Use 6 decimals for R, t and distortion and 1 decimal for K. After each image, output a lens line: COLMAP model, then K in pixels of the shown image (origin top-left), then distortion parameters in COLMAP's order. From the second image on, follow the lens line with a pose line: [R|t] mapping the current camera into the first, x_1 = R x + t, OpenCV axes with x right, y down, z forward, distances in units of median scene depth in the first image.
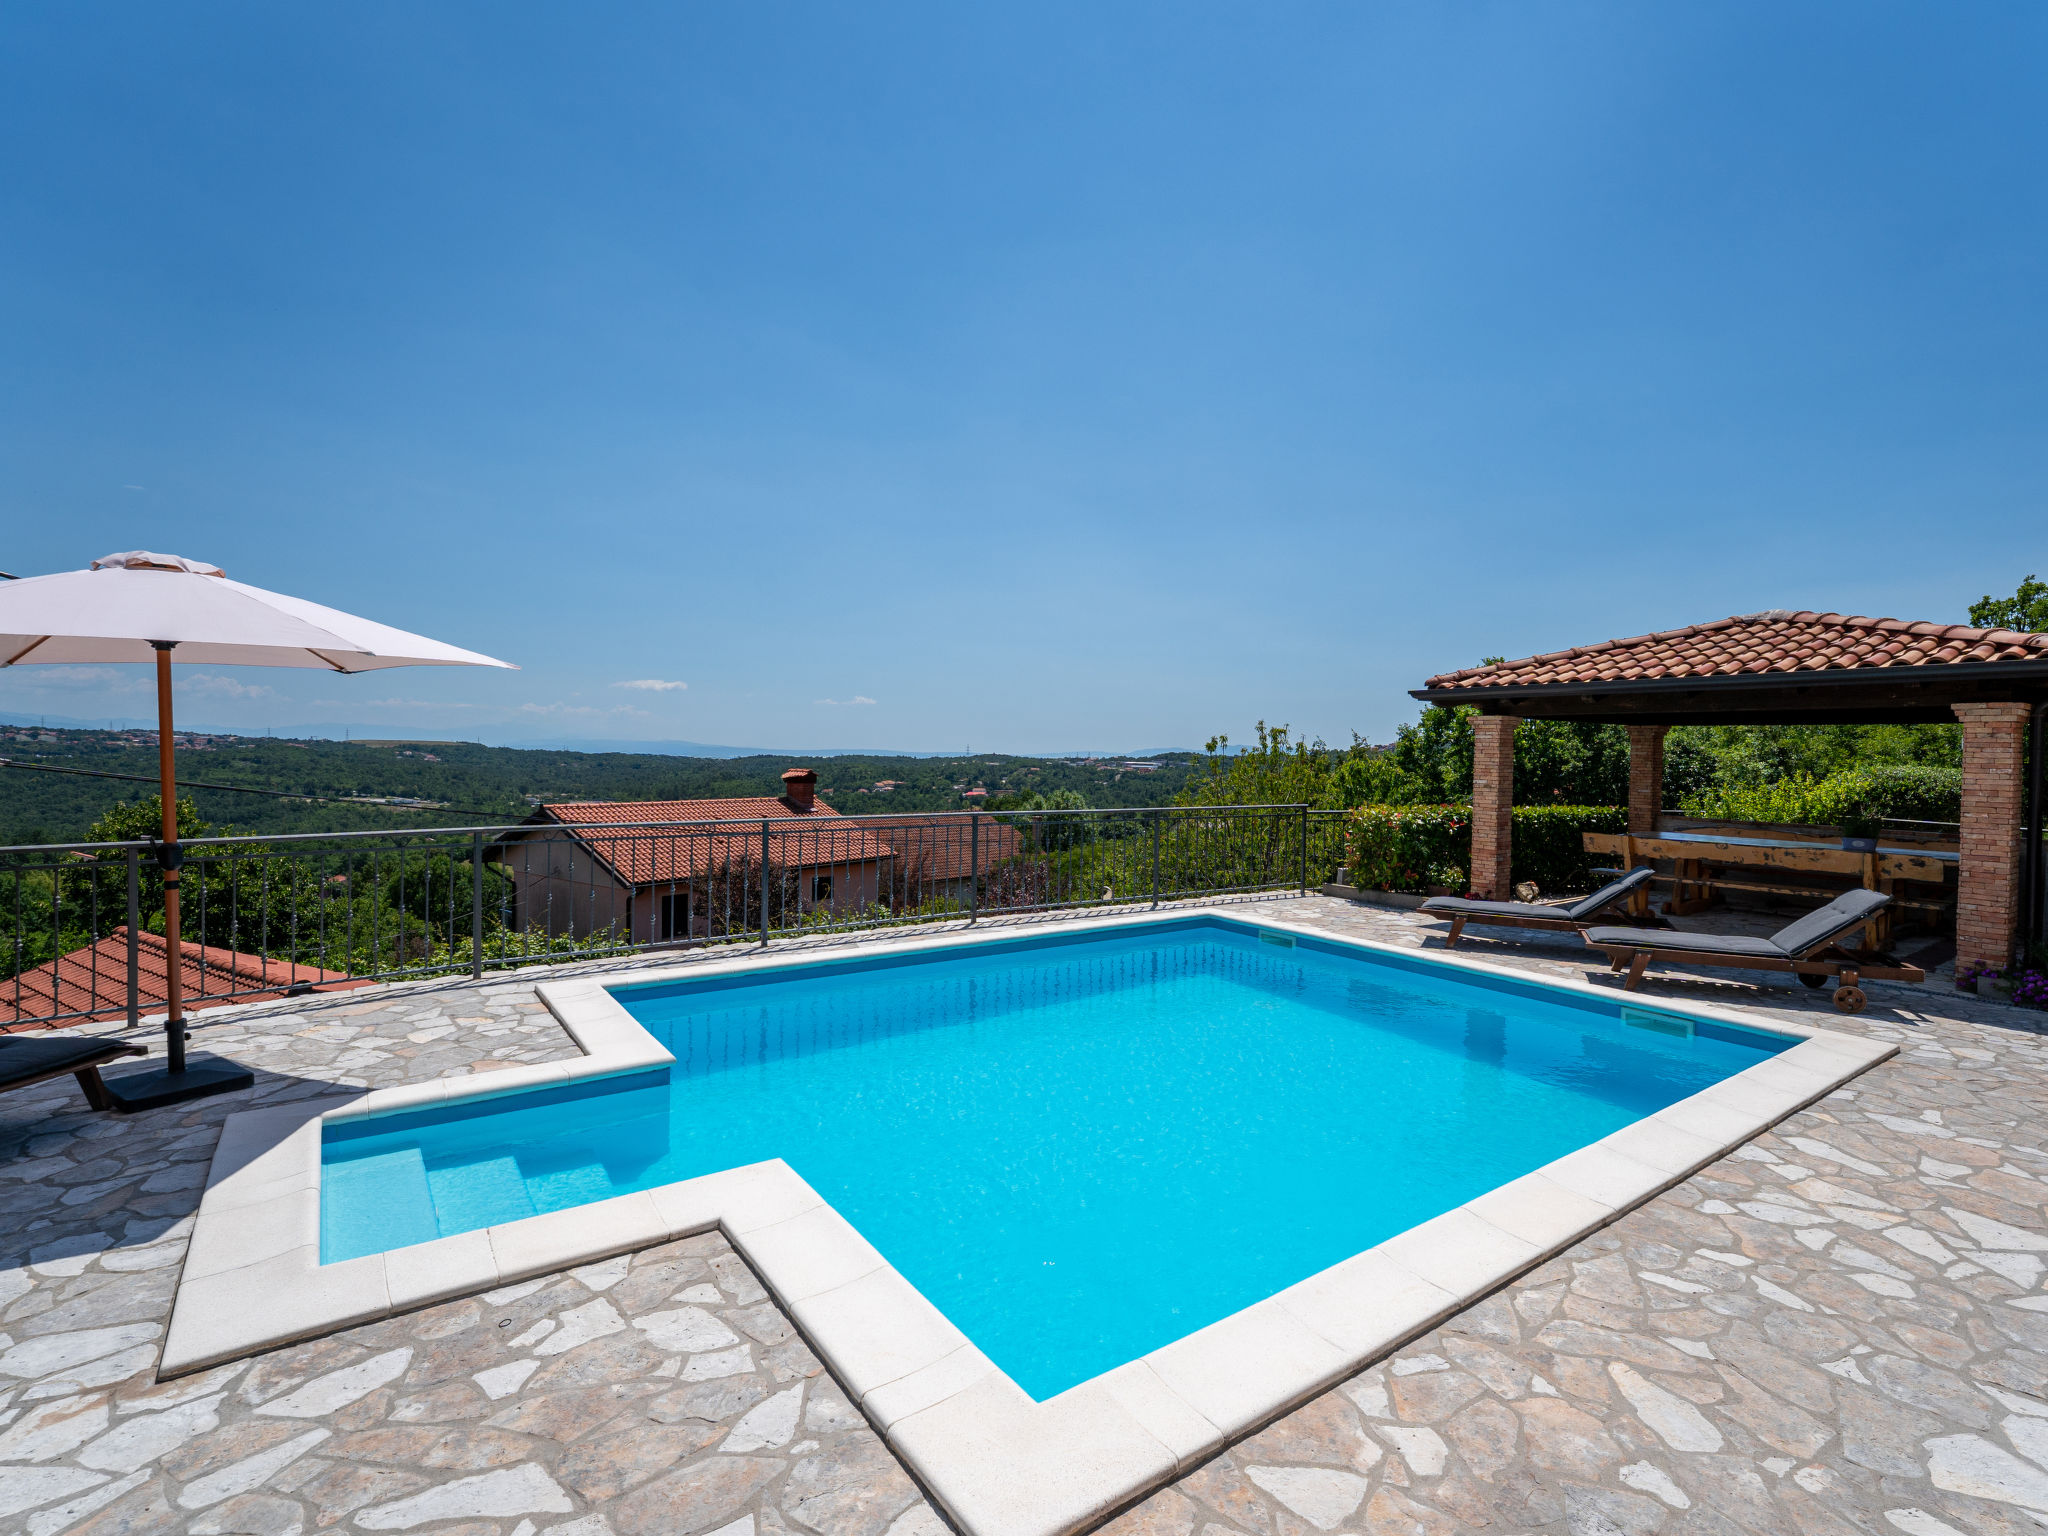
lens RADIAL K [[989.0, 0, 1069.5], [0, 989.0, 770.8], [0, 0, 1]] dist [-0.012510, 0.000147]
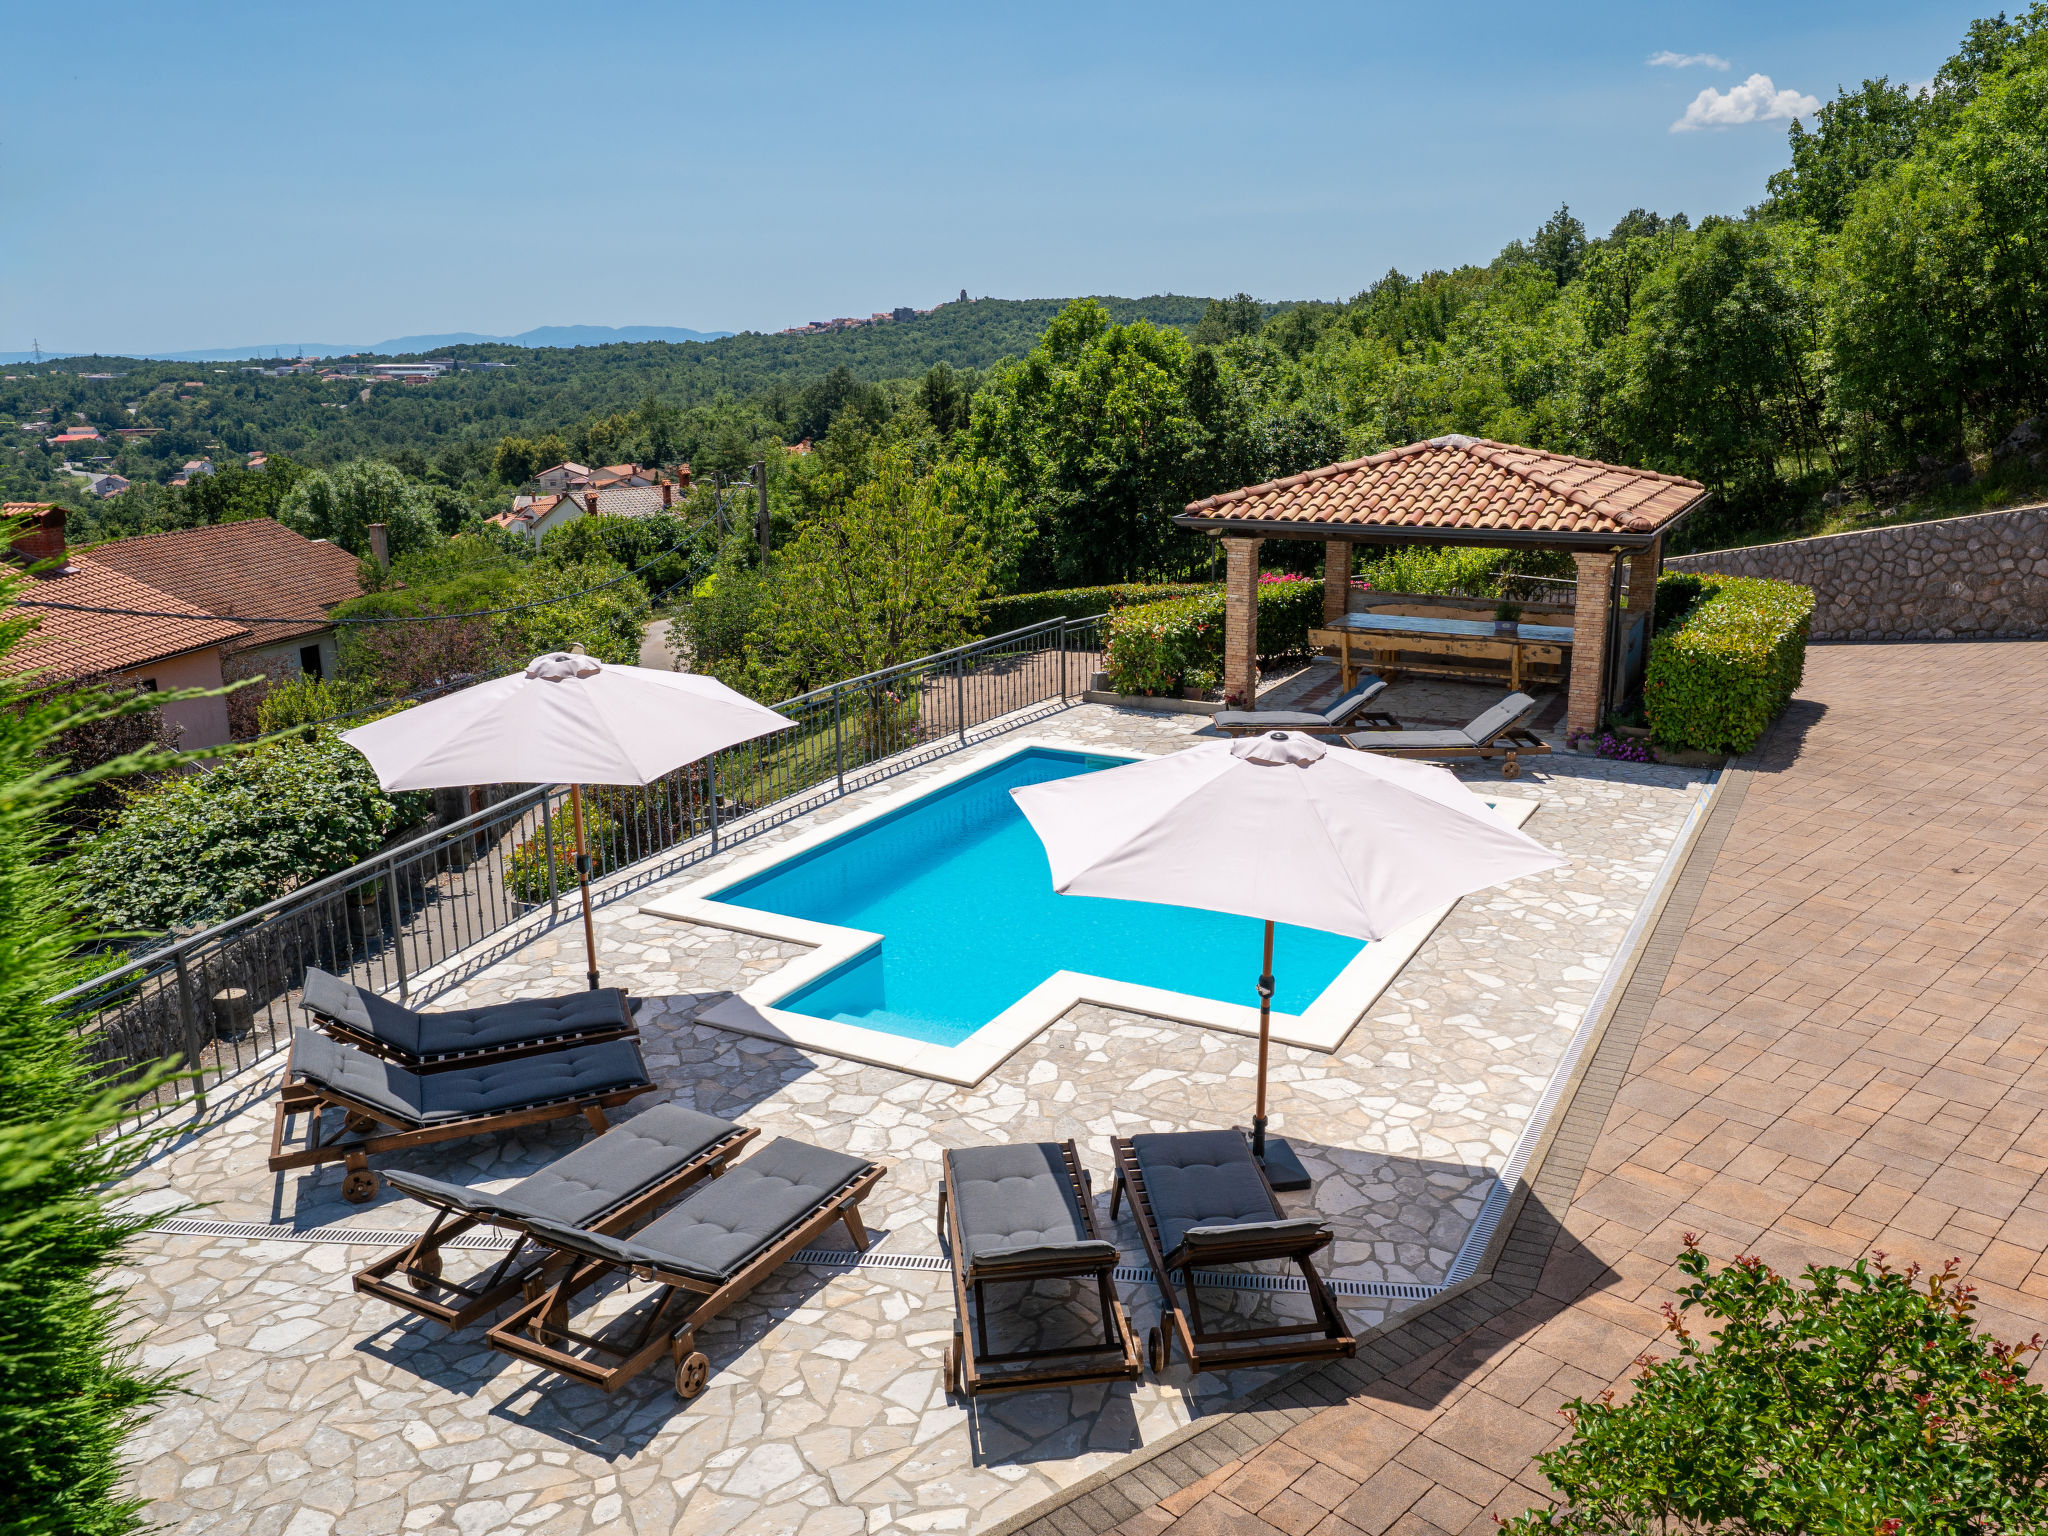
lens RADIAL K [[1617.0, 0, 1024.0], [0, 1617.0, 767.0], [0, 0, 1]] dist [0.028644, 0.000745]
pose [[0.909424, -0.135259, 0.393261, -0.518820], [0.037902, 0.968653, 0.245511, -0.247140], [-0.414140, -0.208368, 0.886042, -0.539130]]
